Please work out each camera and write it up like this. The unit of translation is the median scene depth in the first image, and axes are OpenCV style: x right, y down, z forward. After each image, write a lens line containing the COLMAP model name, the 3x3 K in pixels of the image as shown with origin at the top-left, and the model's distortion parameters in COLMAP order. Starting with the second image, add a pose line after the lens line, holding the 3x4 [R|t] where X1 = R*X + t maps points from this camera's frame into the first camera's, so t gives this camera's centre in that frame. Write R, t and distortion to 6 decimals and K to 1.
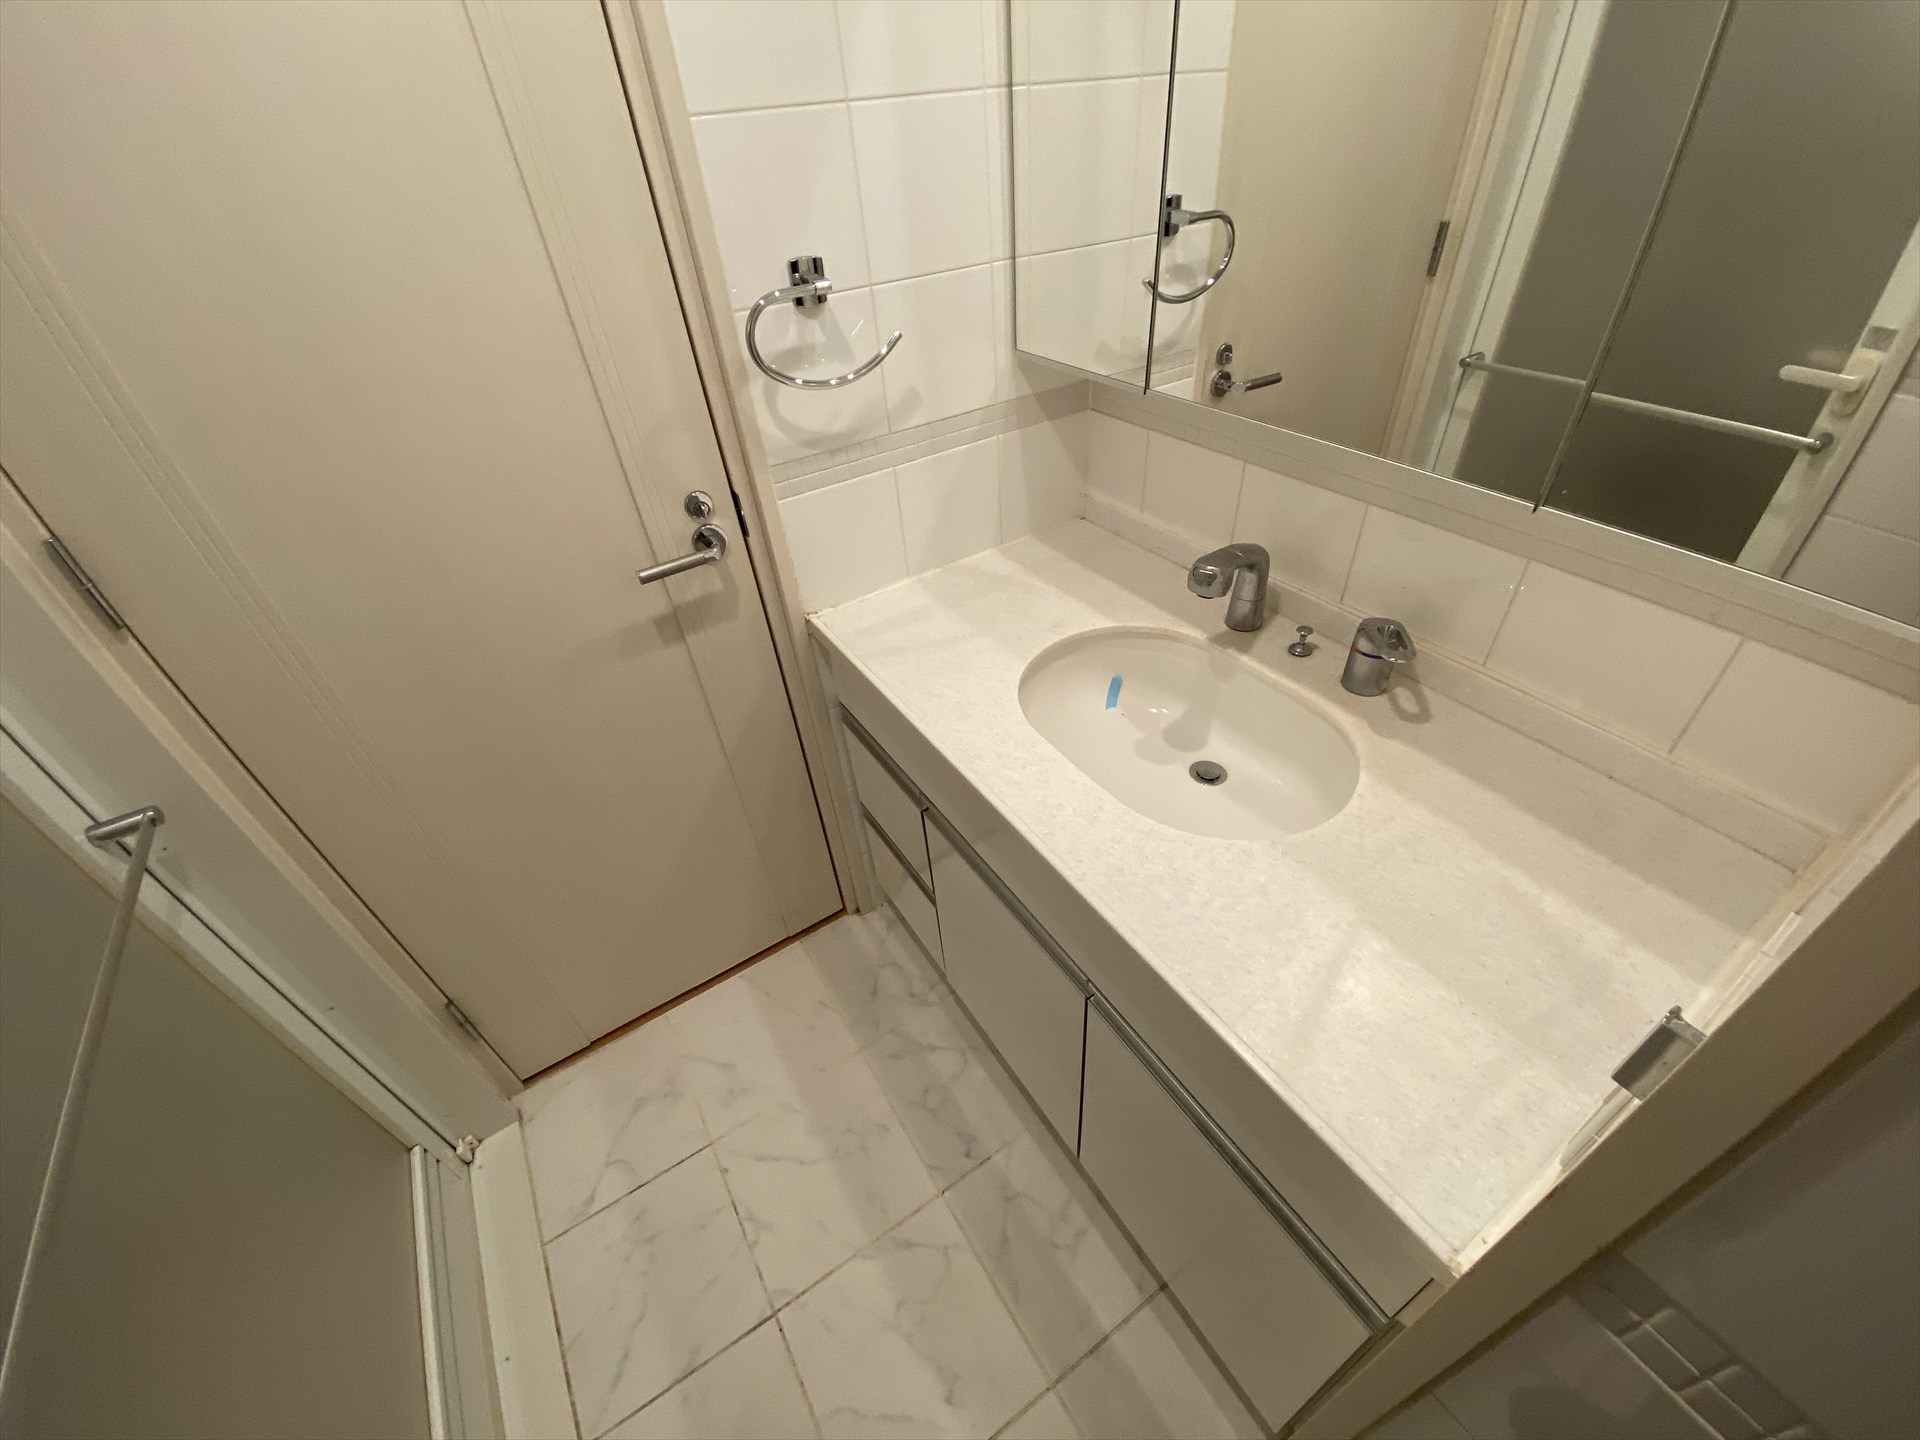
lens RADIAL K [[782.4, 0, 959.4], [0, 782.4, 722.0], [0, 0, 1]] dist [0.001769, -0.000034]
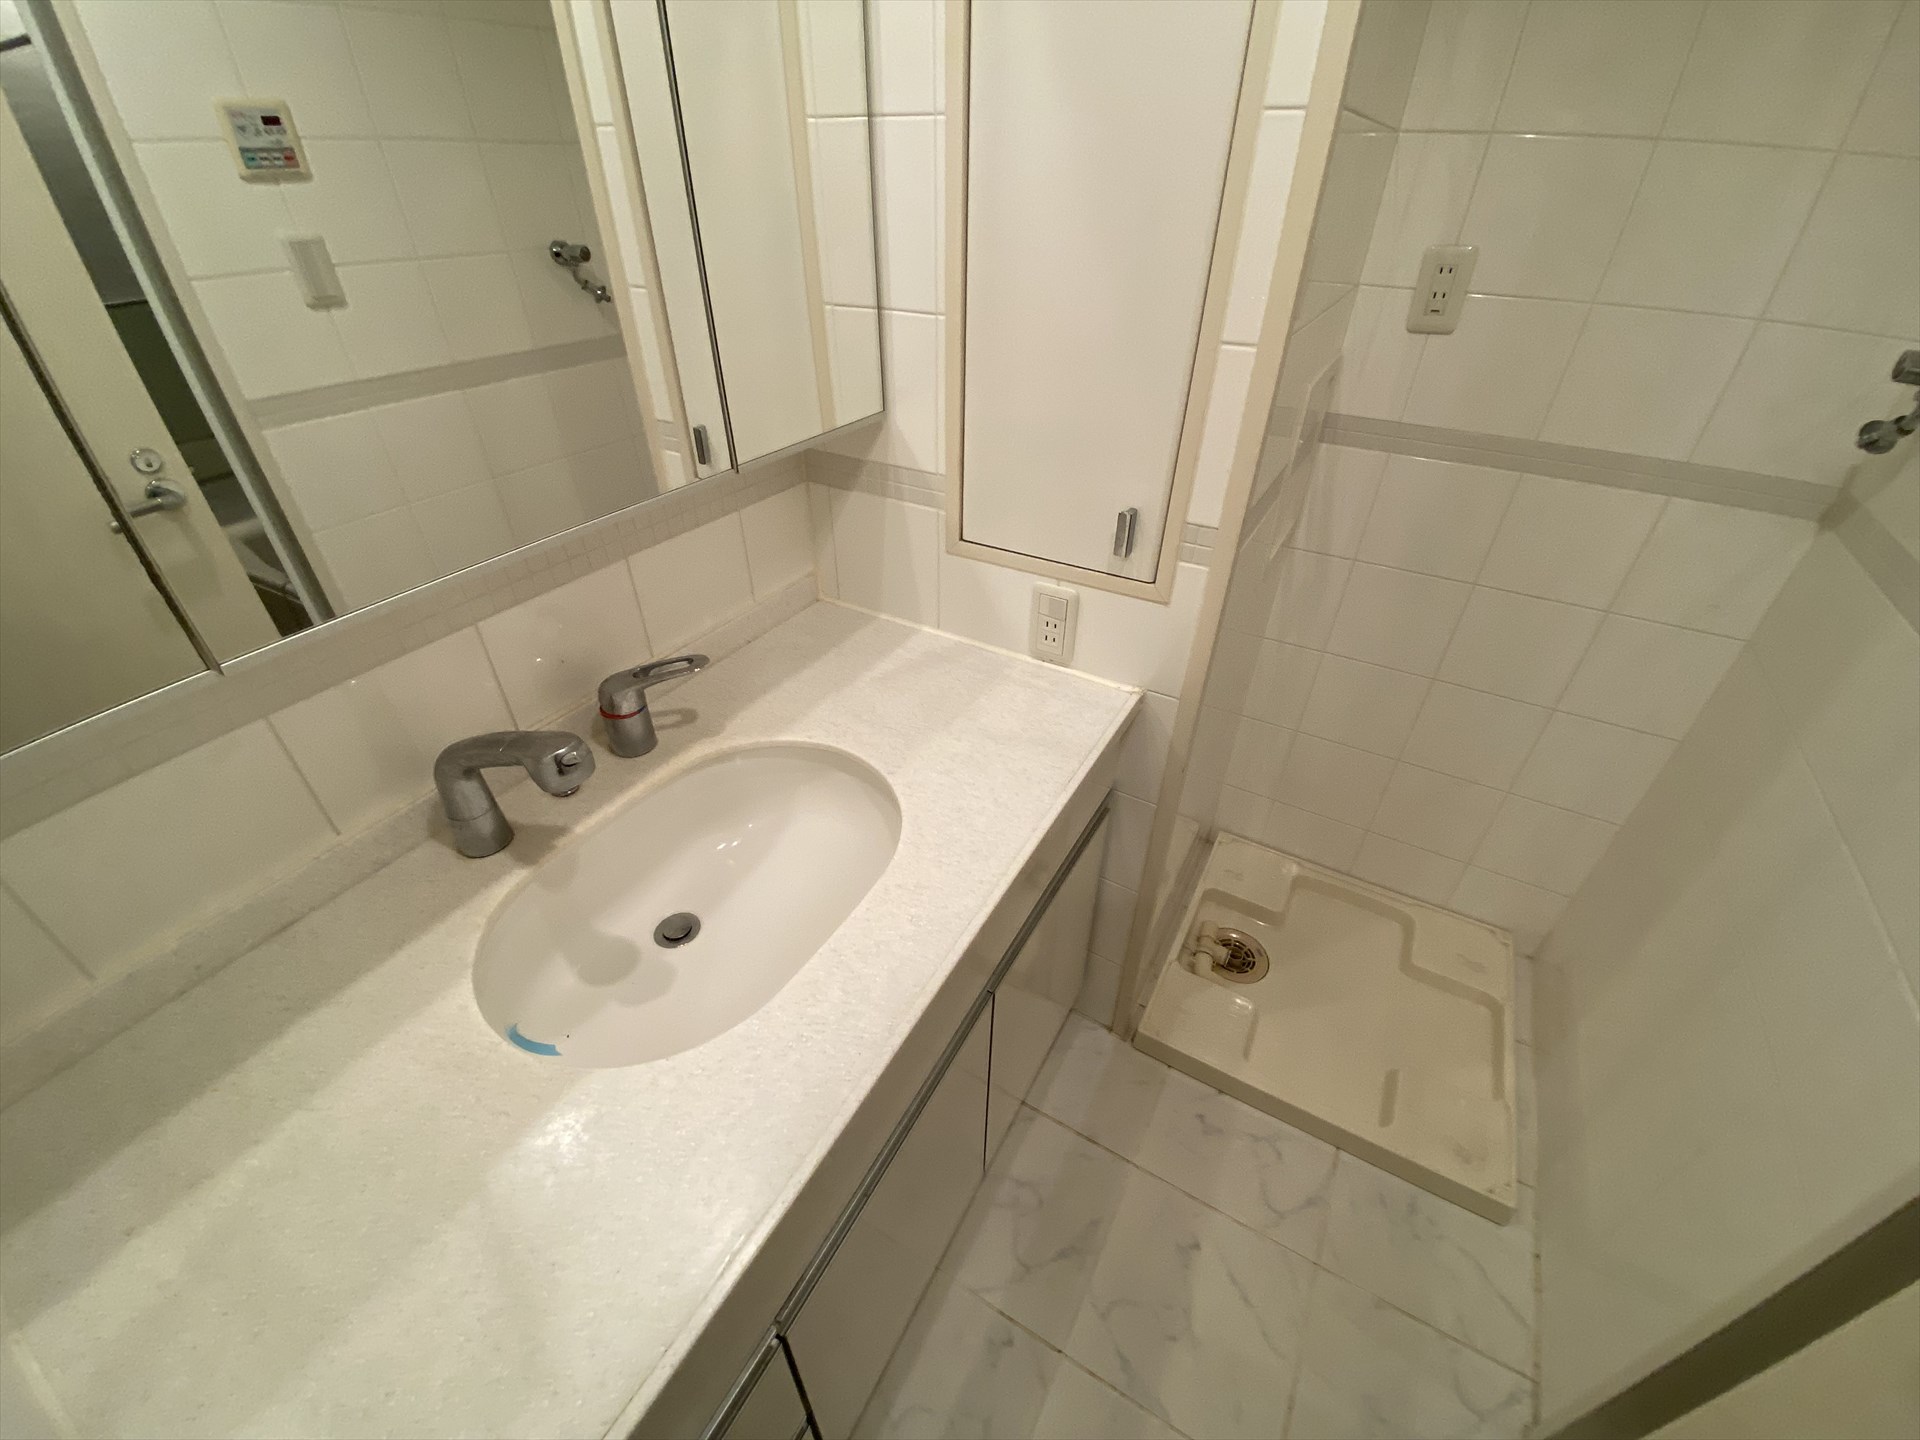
lens RADIAL K [[772.8, 0, 956.4], [0, 772.8, 722.6], [0, 0, 1]] dist [-0.003094, -0.000404]
pose [[-0.459289, -0.454102, 0.763443, -0.341536], [0.575733, 0.502315, 0.645144, -0.402158], [-0.676450, 0.735847, 0.030734, 0.614762]]
